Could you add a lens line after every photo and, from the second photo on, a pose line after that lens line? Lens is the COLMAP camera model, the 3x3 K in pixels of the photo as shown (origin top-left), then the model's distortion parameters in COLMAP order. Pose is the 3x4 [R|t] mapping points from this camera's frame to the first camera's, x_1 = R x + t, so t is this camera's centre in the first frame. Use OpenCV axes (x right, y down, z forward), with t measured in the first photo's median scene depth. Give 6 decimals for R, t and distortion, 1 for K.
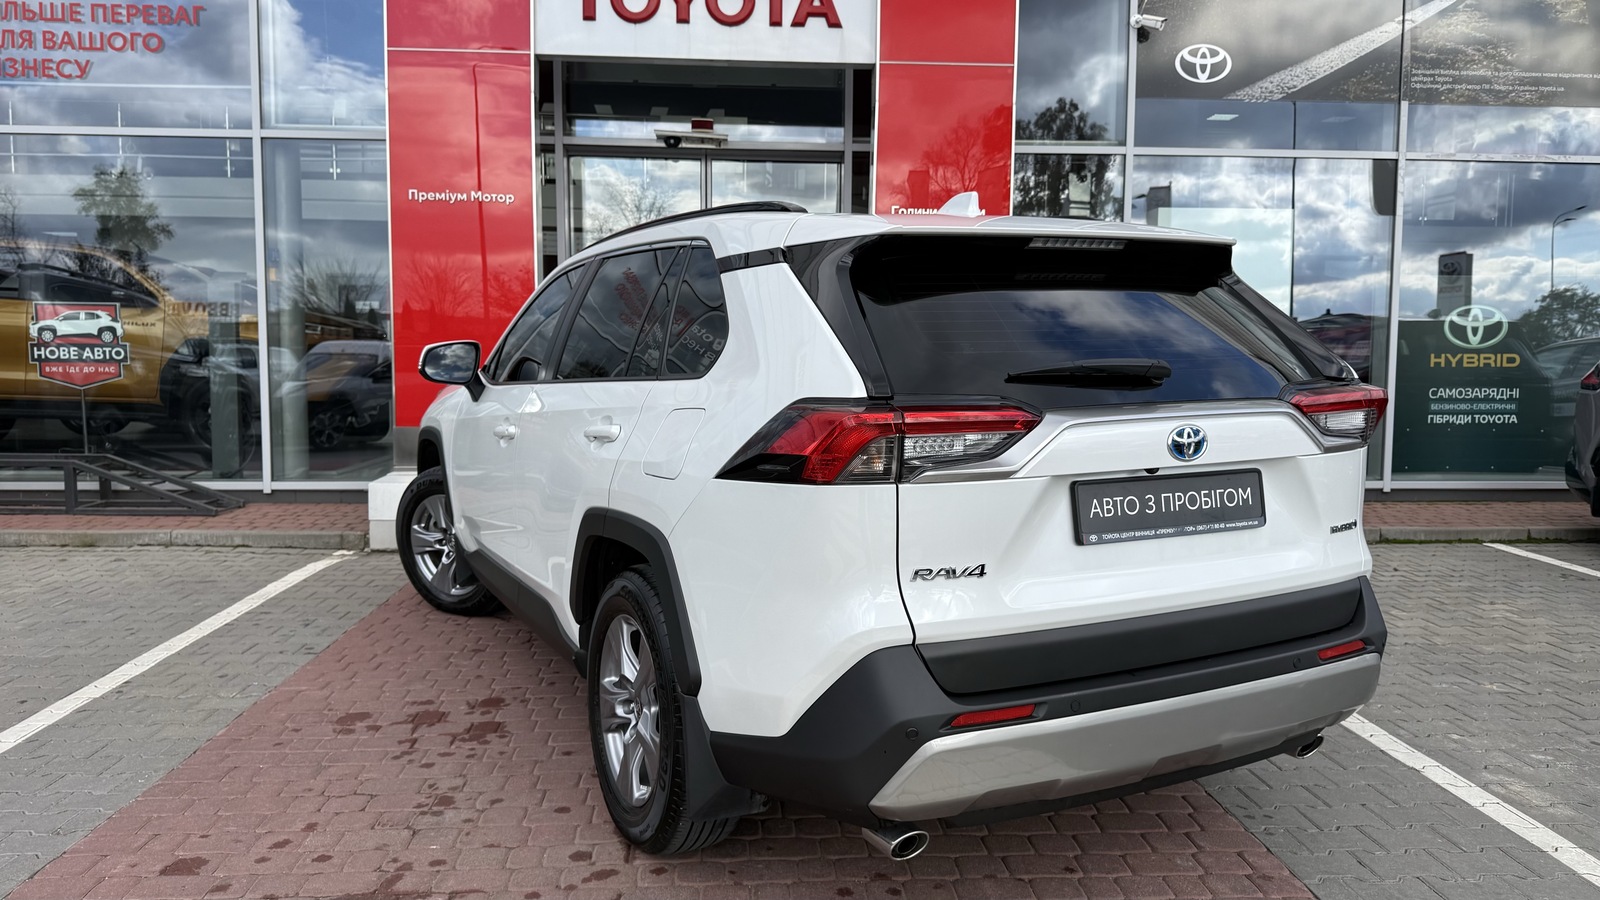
lens RADIAL K [[1147.3, 0, 800.0], [0, 1147.3, 450.0], [0, 0, 1]] dist [-0.001162, -0.005974]
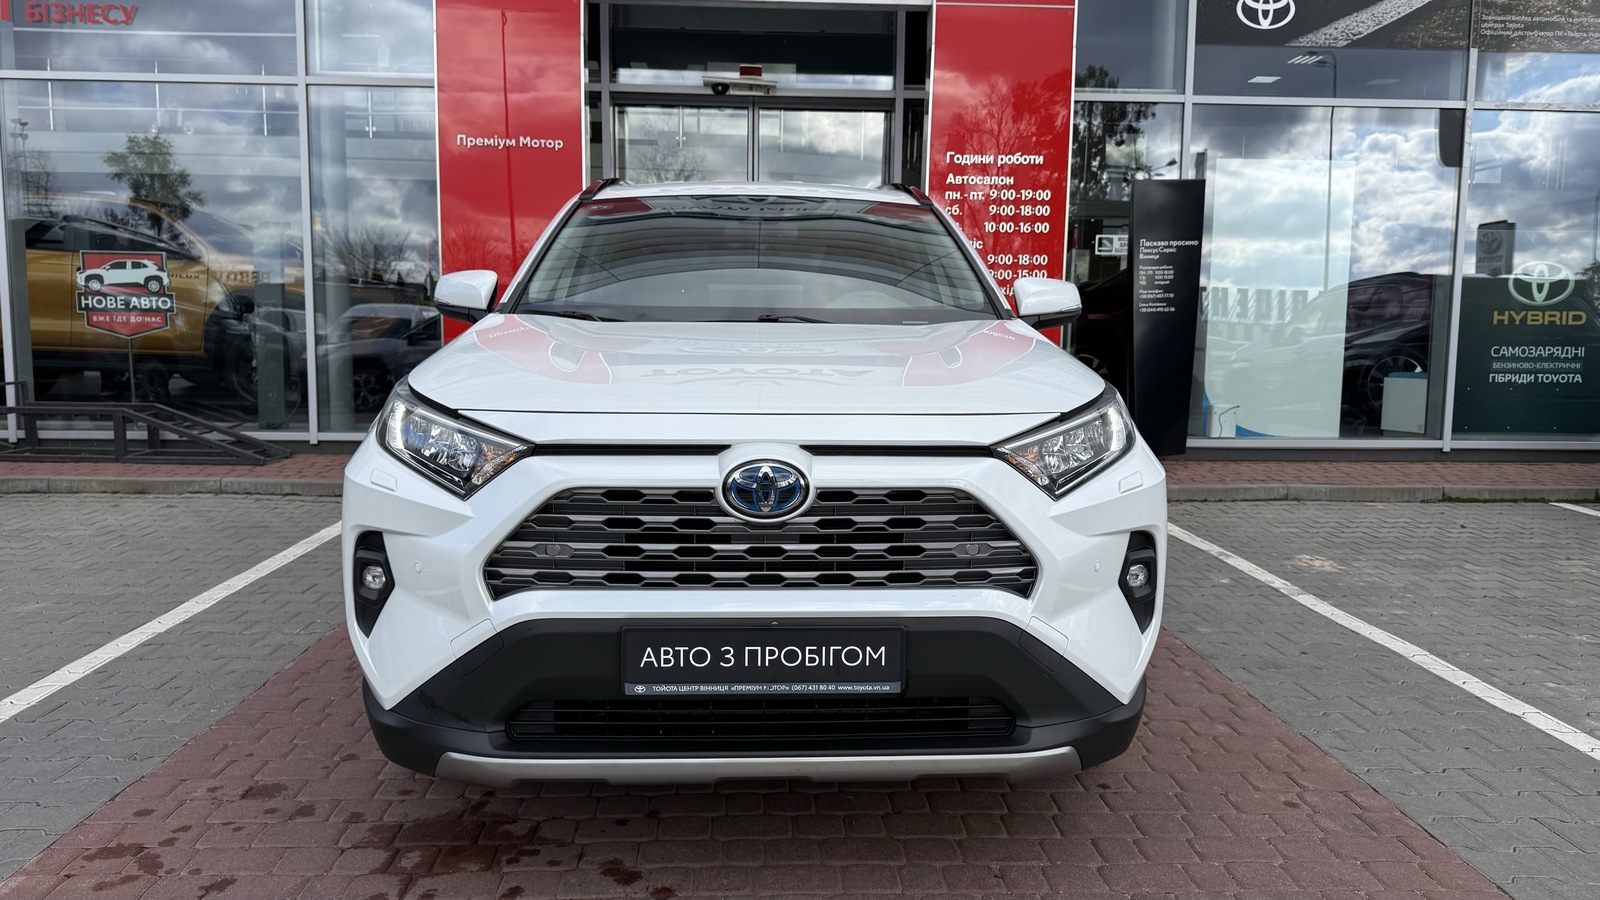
lens RADIAL K [[1144.6, 0, 800.4], [0, 1144.6, 449.6], [0, 0, 1]] dist [0.009937, -0.020114]
pose [[0.999761, 0.006996, -0.020717, -0.021308], [-0.006471, 0.999659, 0.025300, 0.015159], [0.020887, -0.025160, 0.999465, 0.012242]]
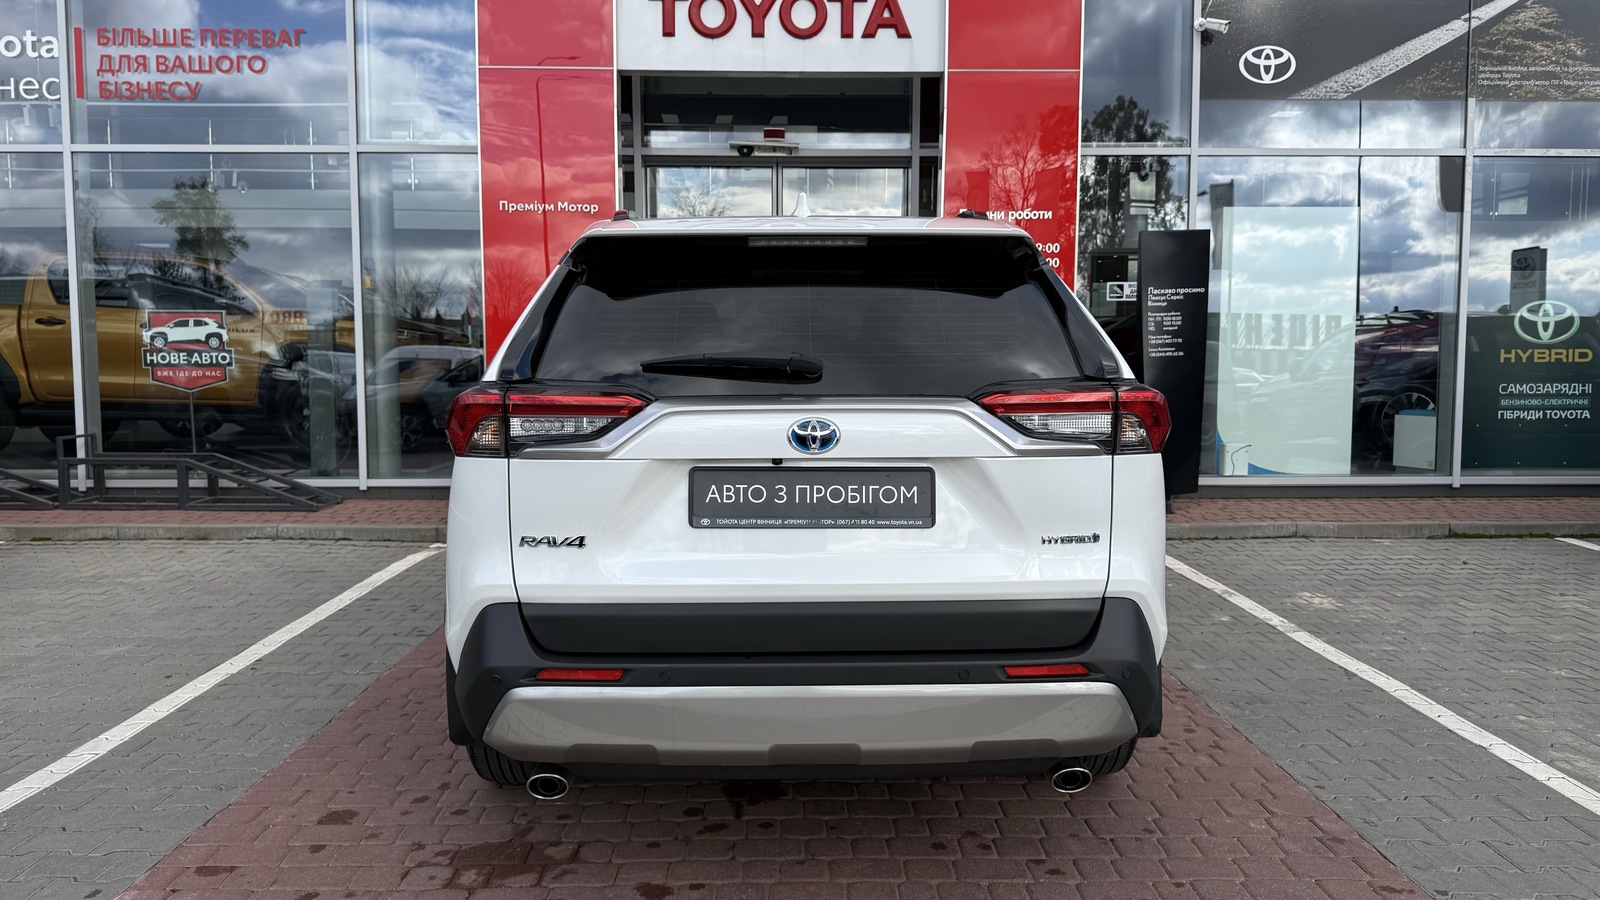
lens RADIAL K [[1142.0, 0, 800.9], [0, 1142.0, 445.7], [0, 0, 1]] dist [0.011655, -0.021926]
pose [[0.998803, -0.003422, -0.048797, -0.012612], [0.003148, 0.999979, -0.005697, 0.004368], [0.048816, 0.005537, 0.998792, -0.029616]]
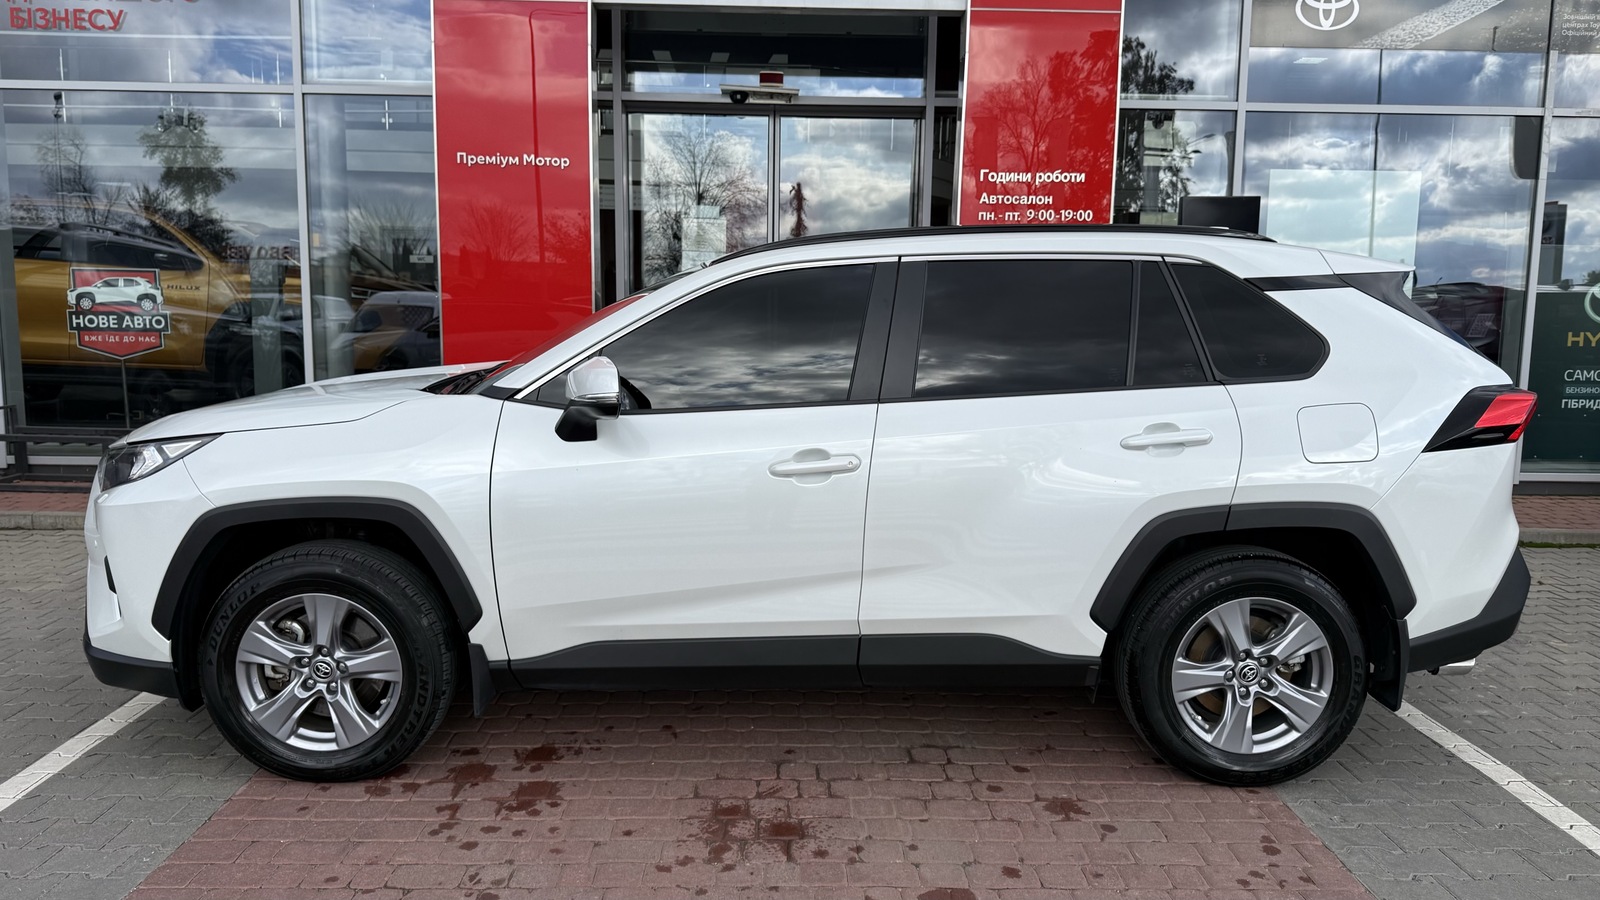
lens RADIAL K [[1149.5, 0, 800.0], [0, 1149.5, 450.0], [0, 0, 1]] dist [-0.002255, -0.004241]
pose [[0.998855, 0.013339, -0.045950, -0.016914], [-0.011190, 0.998845, 0.046728, -0.030045], [0.046520, -0.046160, 0.997850, 0.069228]]
